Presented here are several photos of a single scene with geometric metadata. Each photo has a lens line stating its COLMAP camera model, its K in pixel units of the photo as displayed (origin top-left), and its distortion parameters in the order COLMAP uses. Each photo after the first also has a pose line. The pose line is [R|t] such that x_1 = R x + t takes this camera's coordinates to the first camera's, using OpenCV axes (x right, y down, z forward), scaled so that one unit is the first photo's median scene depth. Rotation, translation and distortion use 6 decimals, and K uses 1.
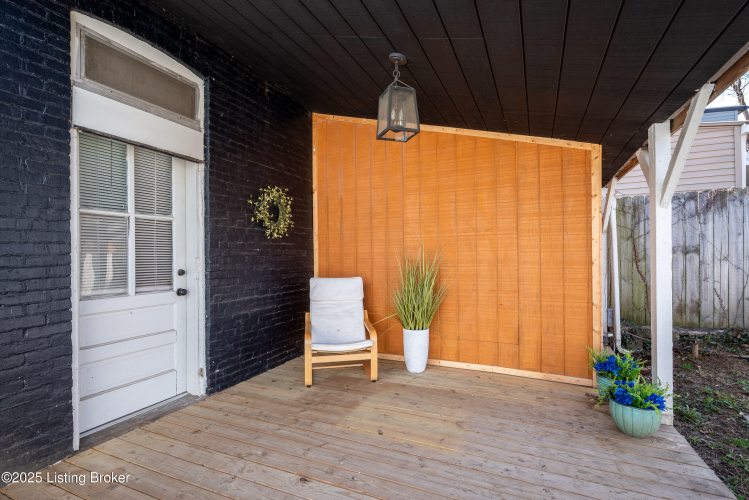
lens RADIAL K [[346.0, 0, 377.2], [0, 346.0, 251.0], [0, 0, 1]] dist [-0.012352, -0.000094]
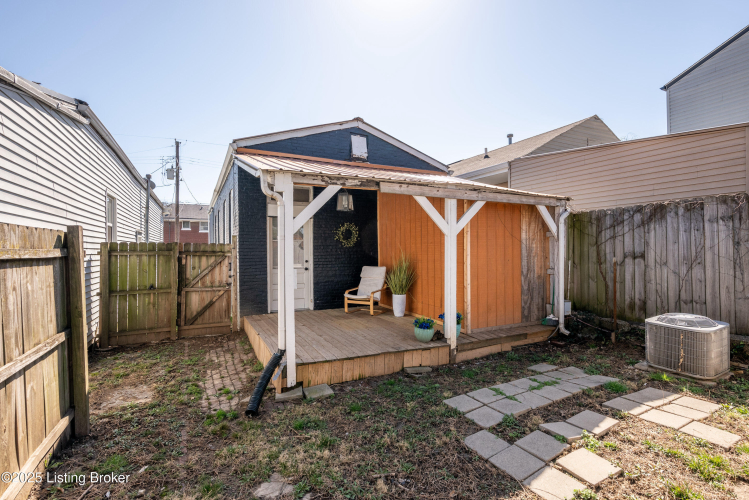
lens RADIAL K [[346.0, 0, 376.6], [0, 346.0, 247.8], [0, 0, 1]] dist [-0.012352, -0.000094]
pose [[0.784795, 0.005781, -0.619728, 0.975344], [0.002153, 0.999925, 0.012054, -0.046476], [0.619751, -0.010795, 0.784724, -0.474831]]
